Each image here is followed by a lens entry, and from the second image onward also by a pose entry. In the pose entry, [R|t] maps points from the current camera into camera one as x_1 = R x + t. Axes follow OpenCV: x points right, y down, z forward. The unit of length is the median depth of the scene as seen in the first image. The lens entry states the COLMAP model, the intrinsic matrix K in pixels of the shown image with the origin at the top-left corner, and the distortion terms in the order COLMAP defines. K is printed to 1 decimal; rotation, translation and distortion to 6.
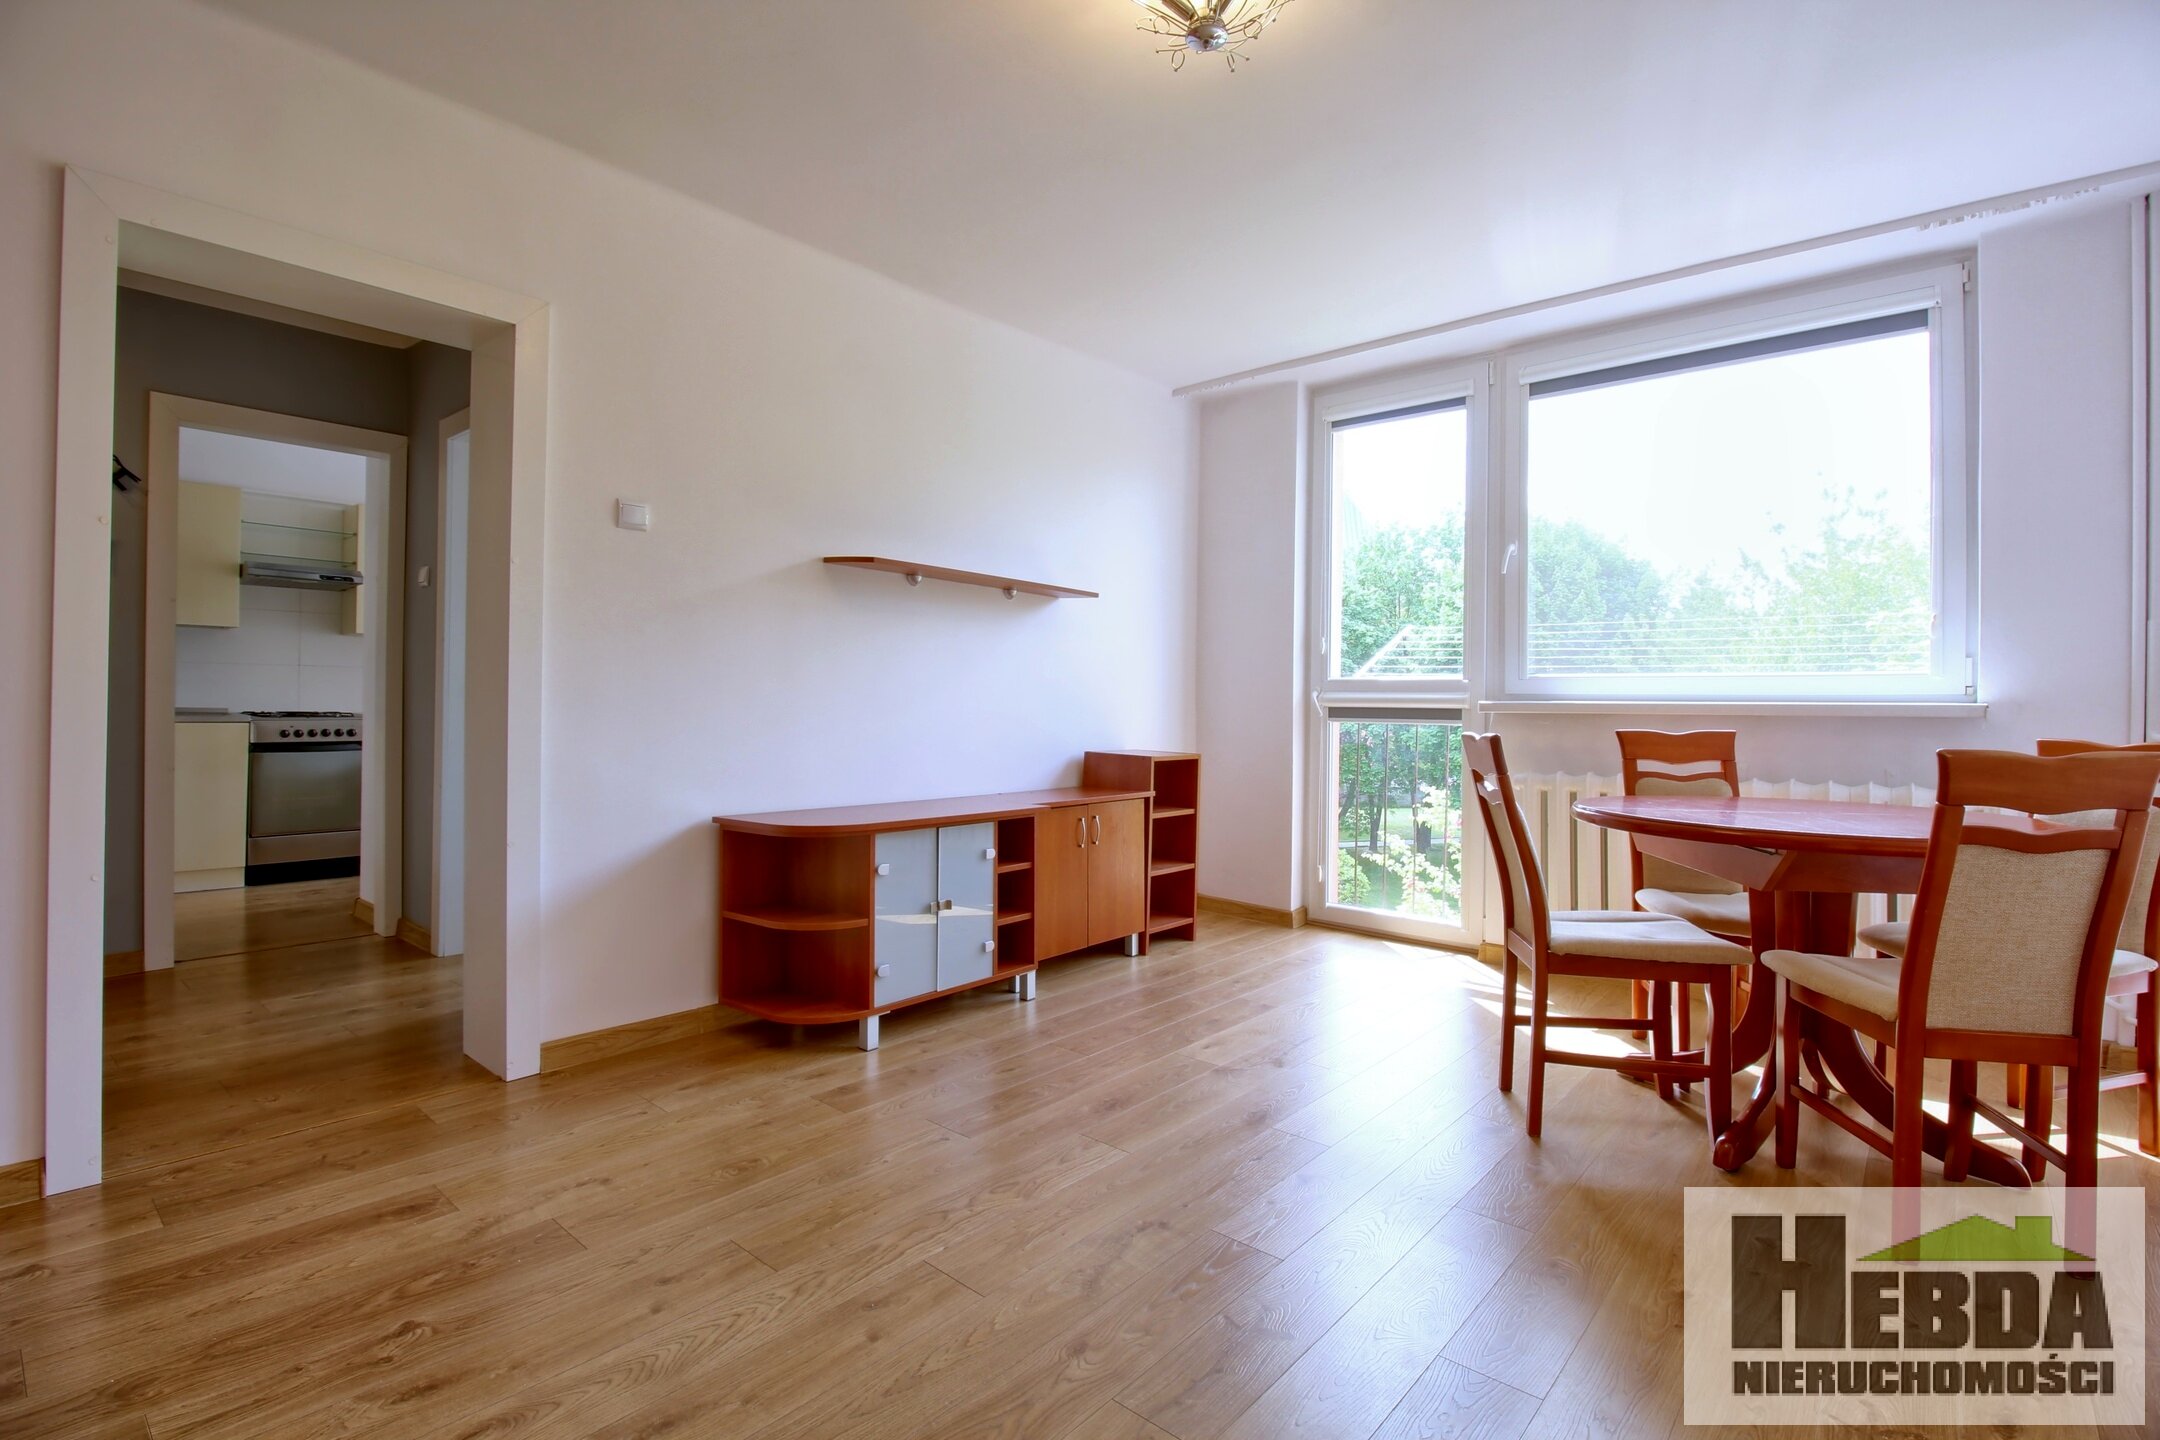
lens RADIAL K [[1001.1, 0, 1080.9], [0, 1001.1, 709.5], [0, 0, 1]] dist [-0.008967, -0.000817]
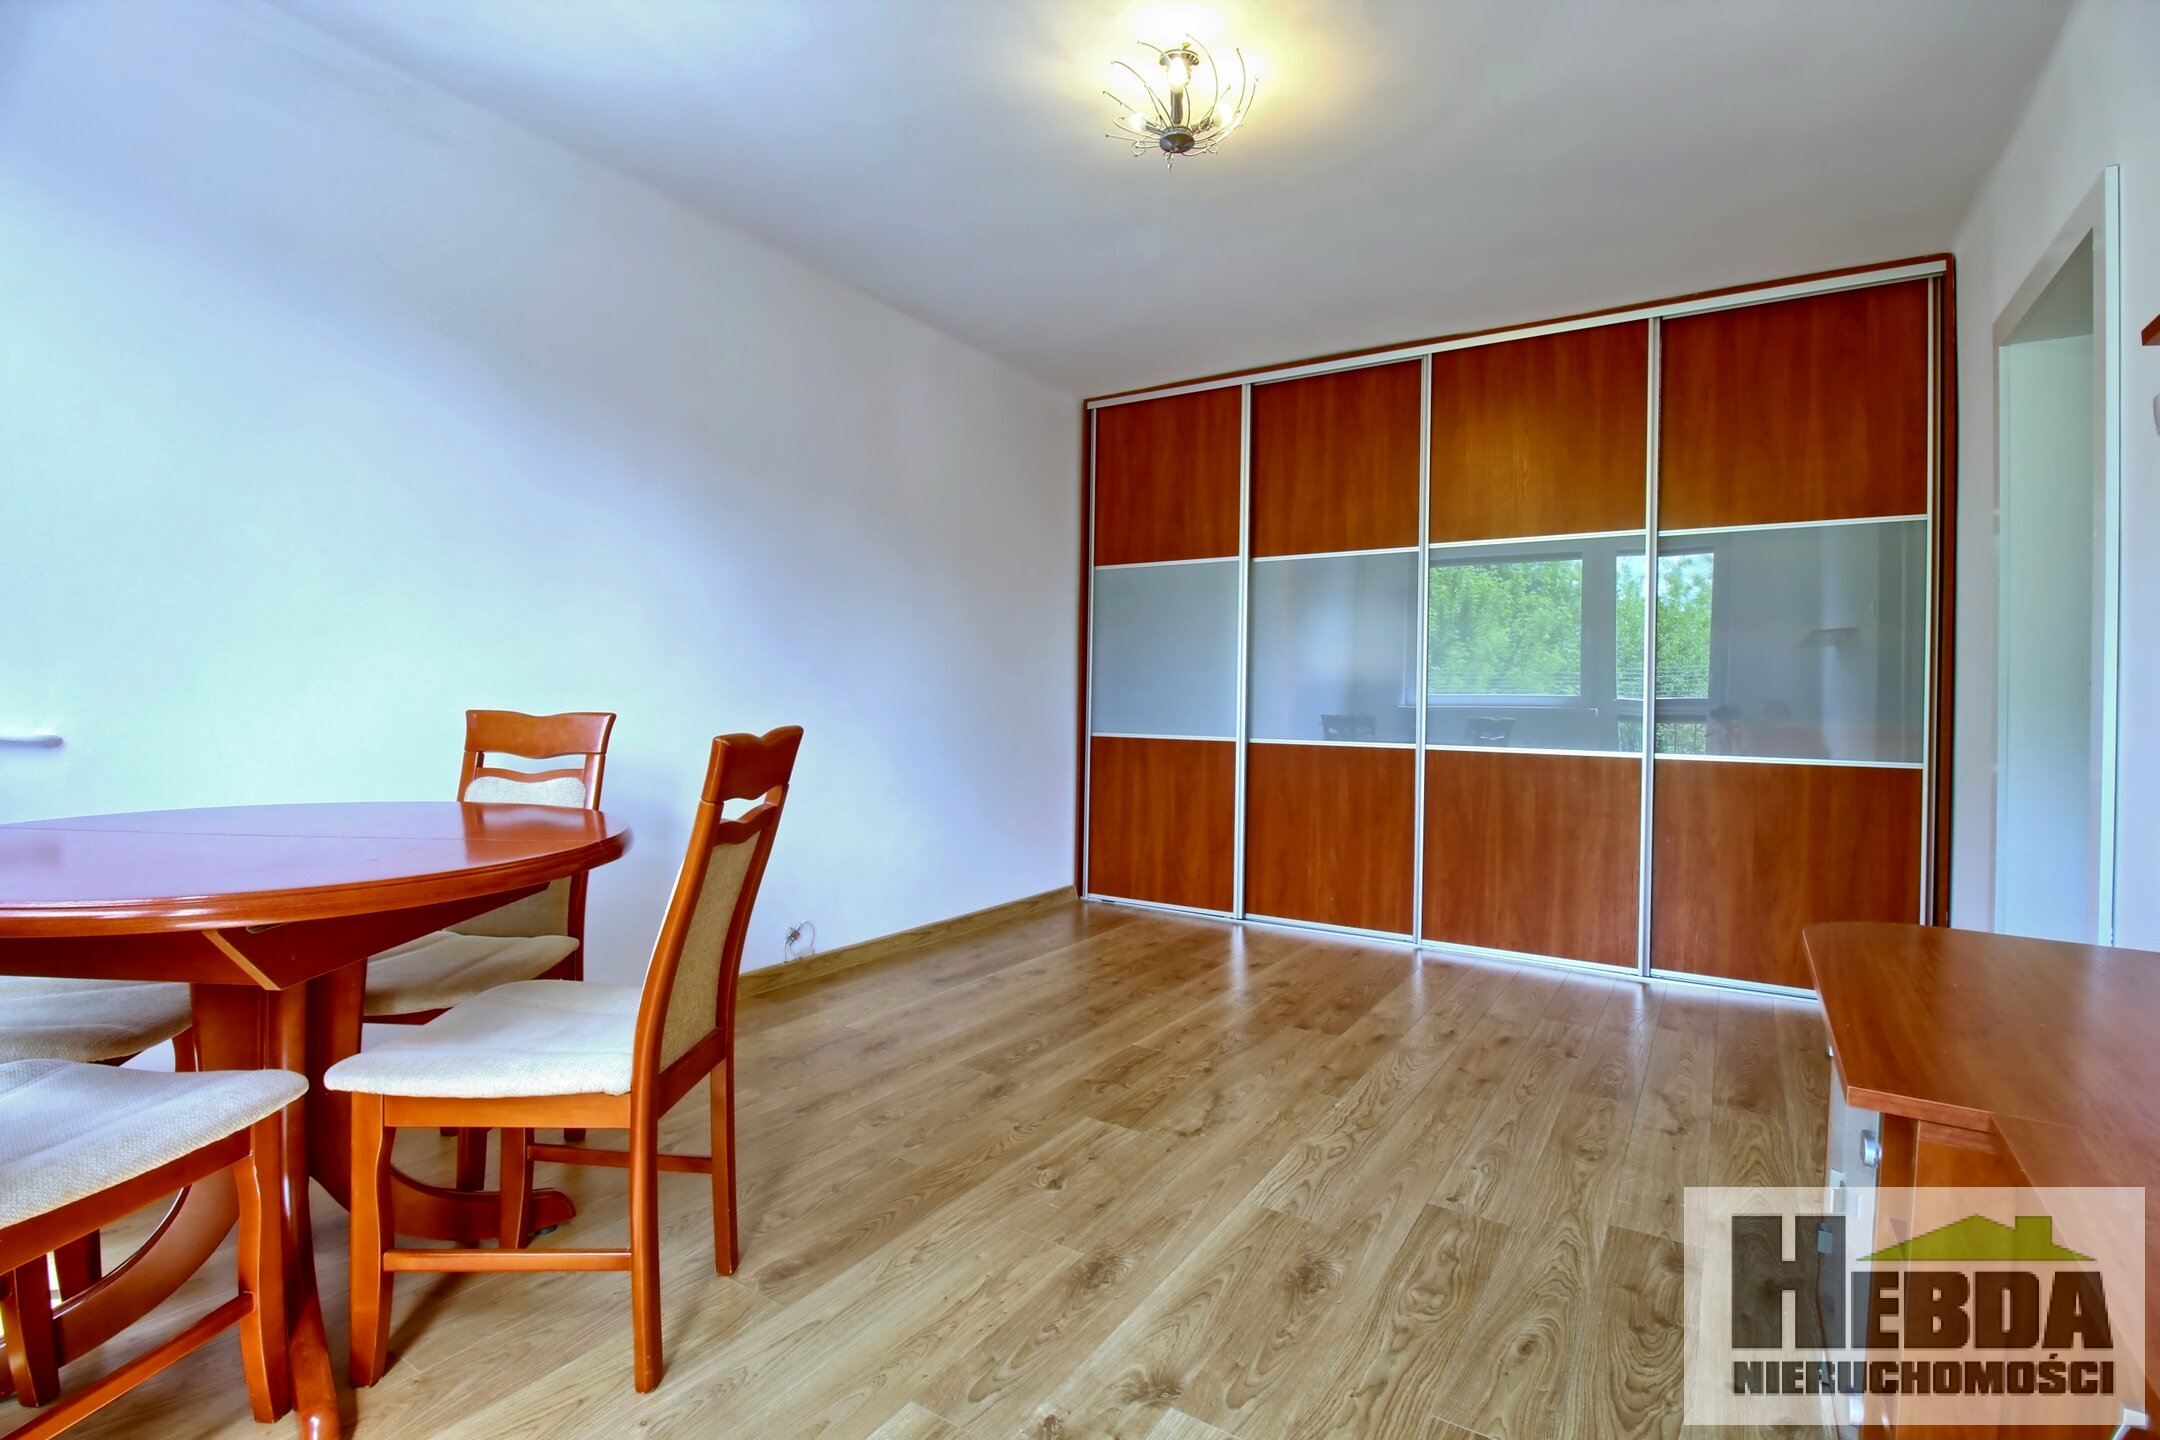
lens RADIAL K [[1001.1, 0, 1081.9], [0, 1001.1, 707.5], [0, 0, 1]] dist [-0.008967, -0.000817]
pose [[-0.990349, -0.028043, -0.135728, 0.235924], [-0.029908, 0.999484, 0.011720, -0.003816], [0.135329, 0.015666, -0.990677, 1.345330]]
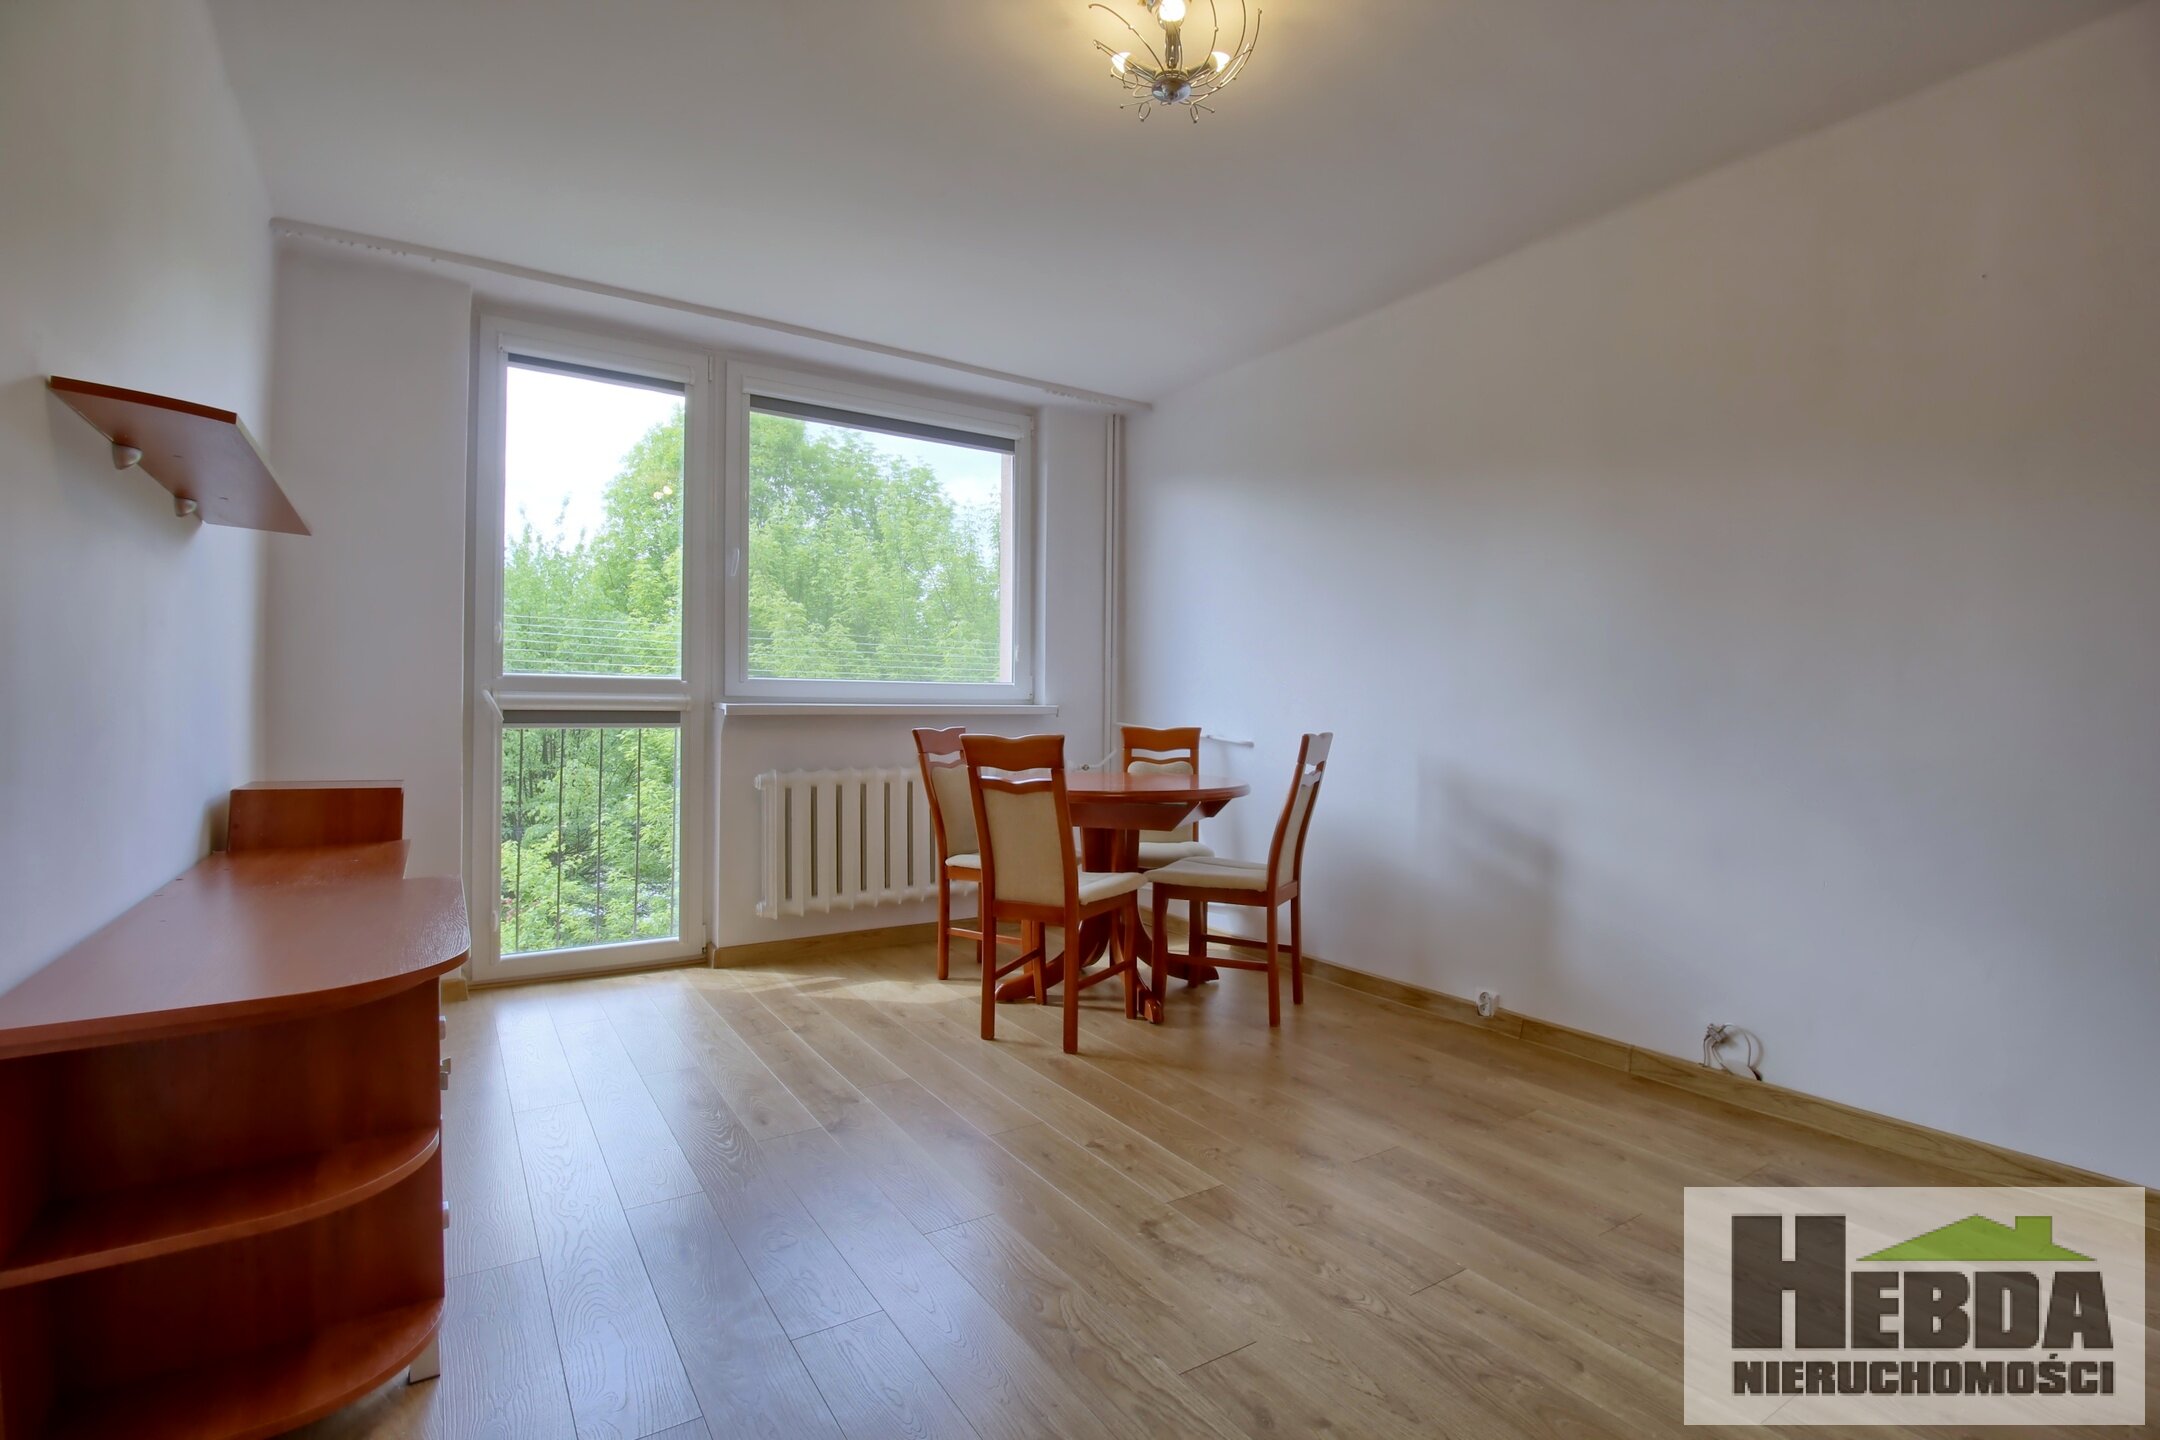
lens RADIAL K [[1001.1, 0, 1089.3], [0, 1001.1, 719.9], [0, 0, 1]] dist [-0.008967, -0.000817]
pose [[0.276646, -0.019806, 0.960768, -0.570571], [-0.000908, 0.999782, 0.020872, -0.016638], [-0.960972, -0.006646, 0.276567, 0.483378]]
